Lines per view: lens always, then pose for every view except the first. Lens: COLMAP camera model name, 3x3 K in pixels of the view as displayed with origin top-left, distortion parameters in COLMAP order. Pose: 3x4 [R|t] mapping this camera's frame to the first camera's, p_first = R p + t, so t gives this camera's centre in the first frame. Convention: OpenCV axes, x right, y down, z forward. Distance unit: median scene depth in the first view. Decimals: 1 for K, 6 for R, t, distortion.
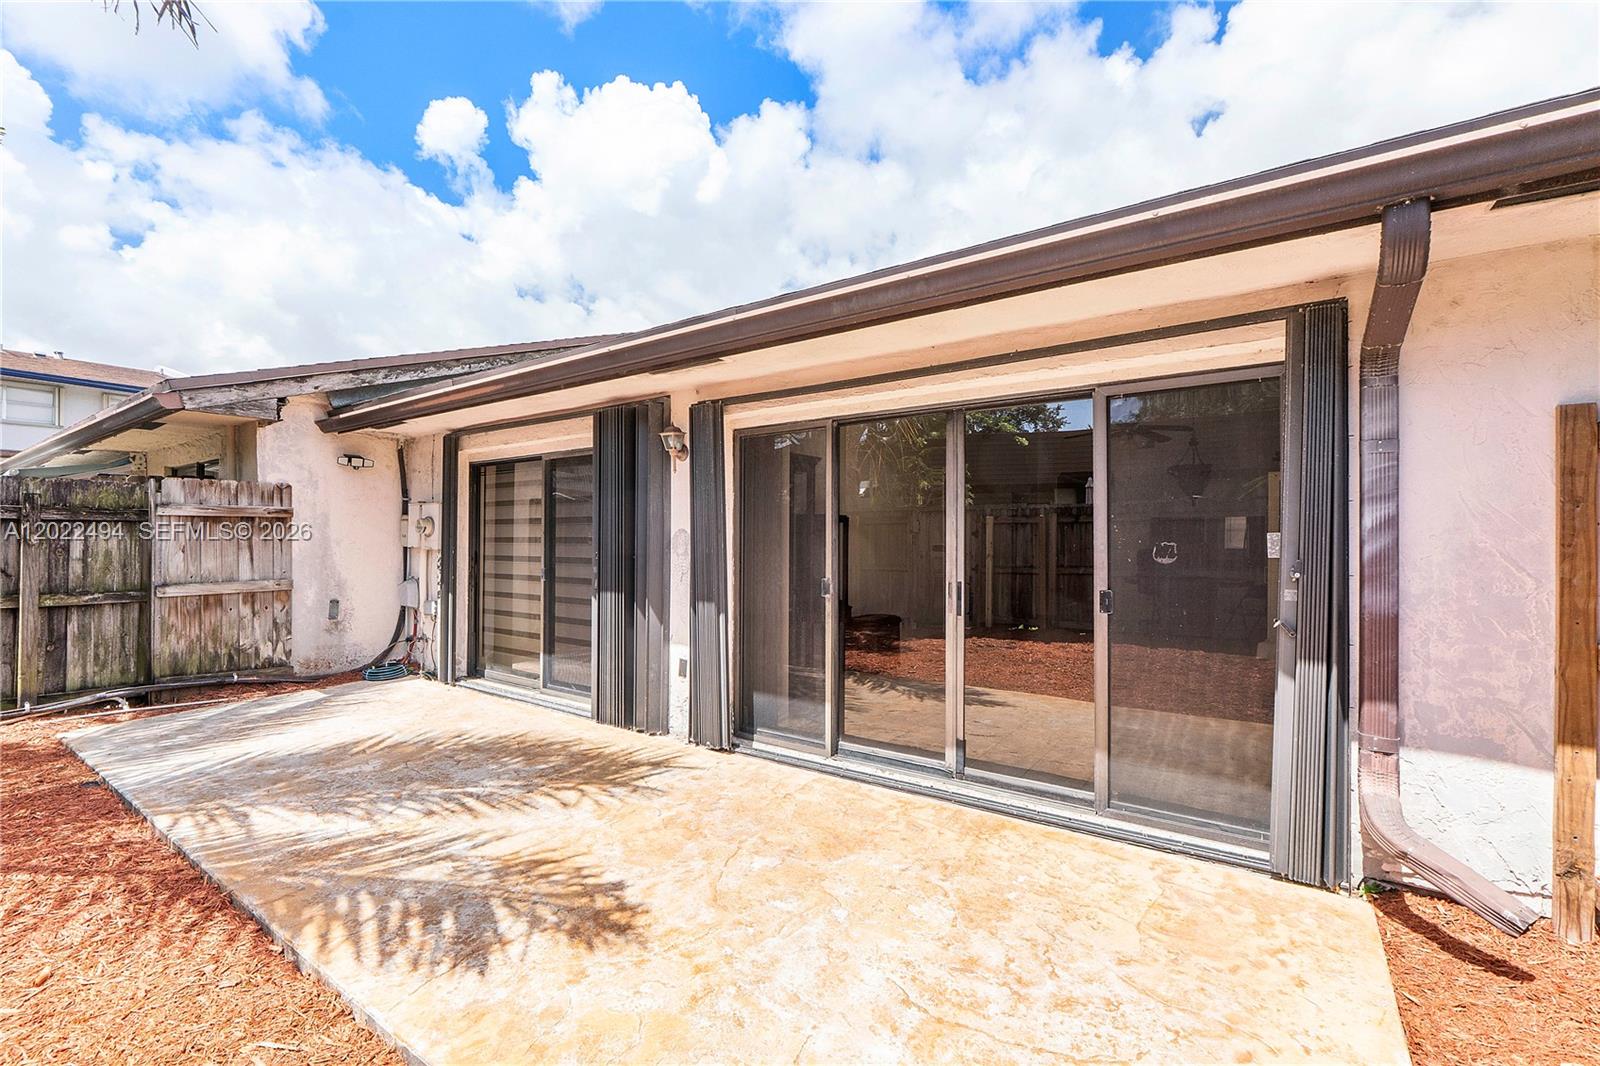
lens RADIAL K [[719.7, 0, 800.0], [0, 719.7, 533.0], [0, 0, 1]] dist [0.001794, -0.000468]
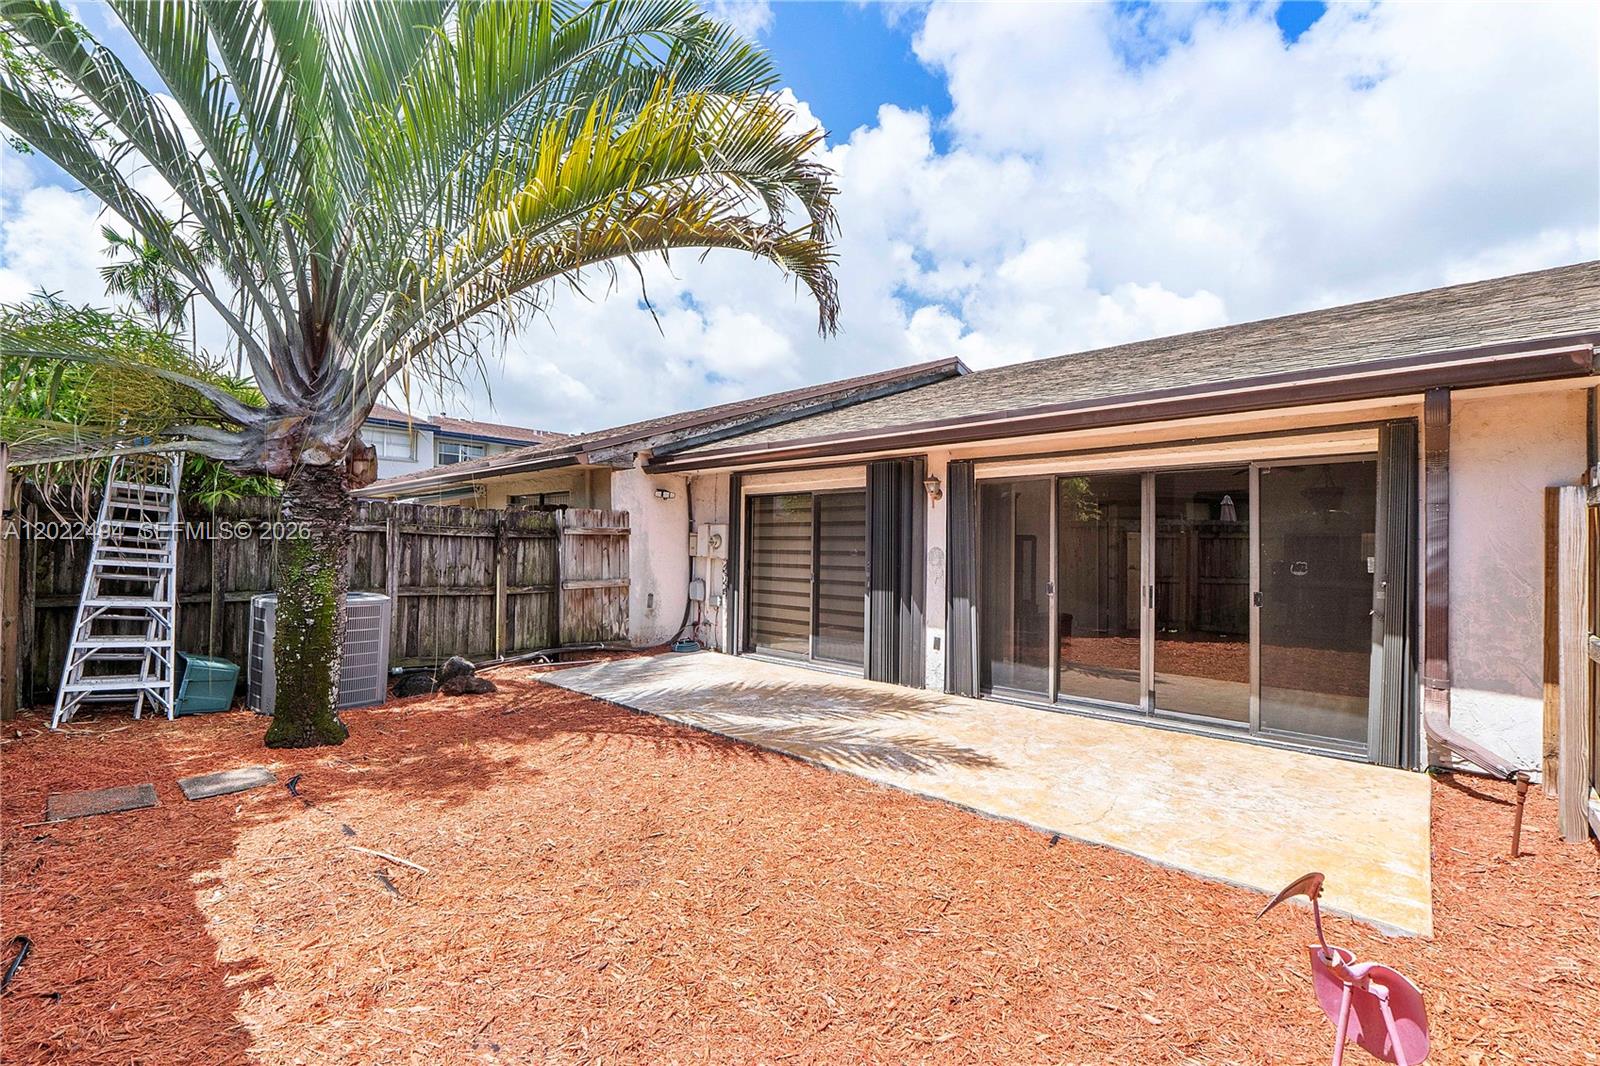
lens RADIAL K [[726.6, 0, 795.6], [0, 726.6, 534.7], [0, 0, 1]] dist [0.000080, -0.000370]
pose [[0.990721, 0.005175, -0.135815, -0.309719], [-0.006038, 0.999964, -0.005940, -0.025496], [0.135779, 0.006705, 0.990716, -0.607644]]
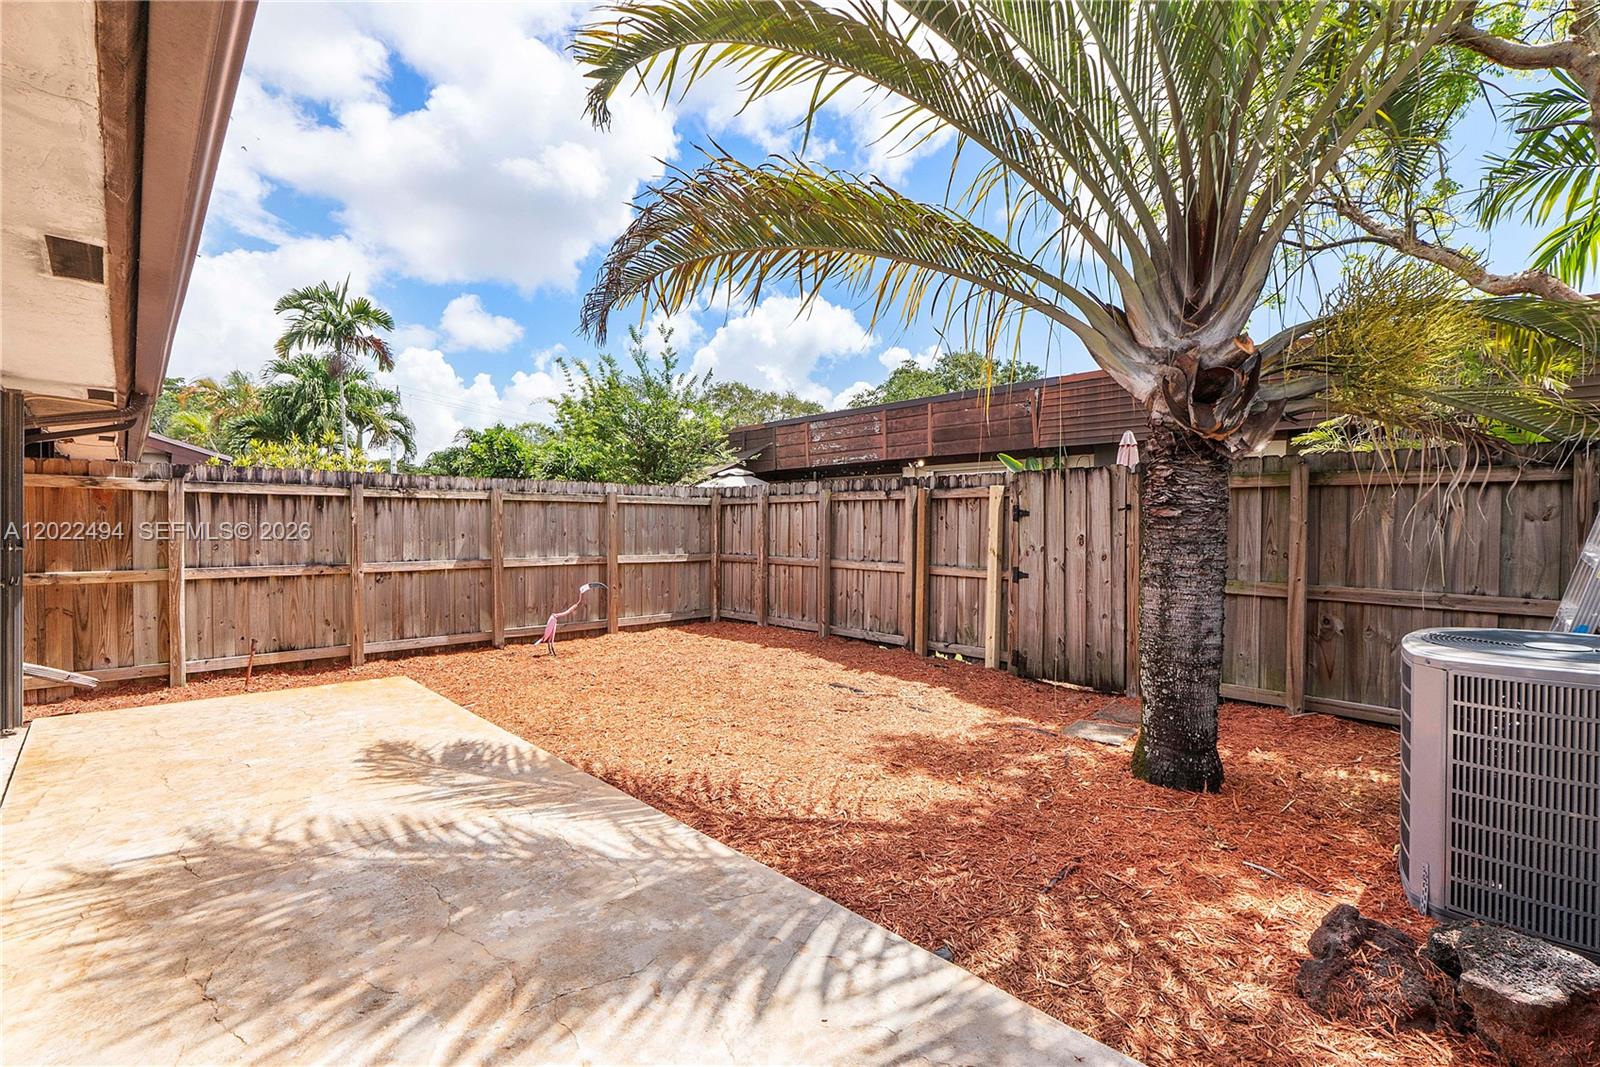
lens RADIAL K [[726.6, 0, 795.6], [0, 726.6, 535.2], [0, 0, 1]] dist [0.000080, -0.000370]
pose [[-0.984303, -0.003902, 0.176442, -0.995390], [-0.004046, 0.999992, -0.000459, 0.010661], [-0.176438, -0.001166, -0.984311, 1.640837]]
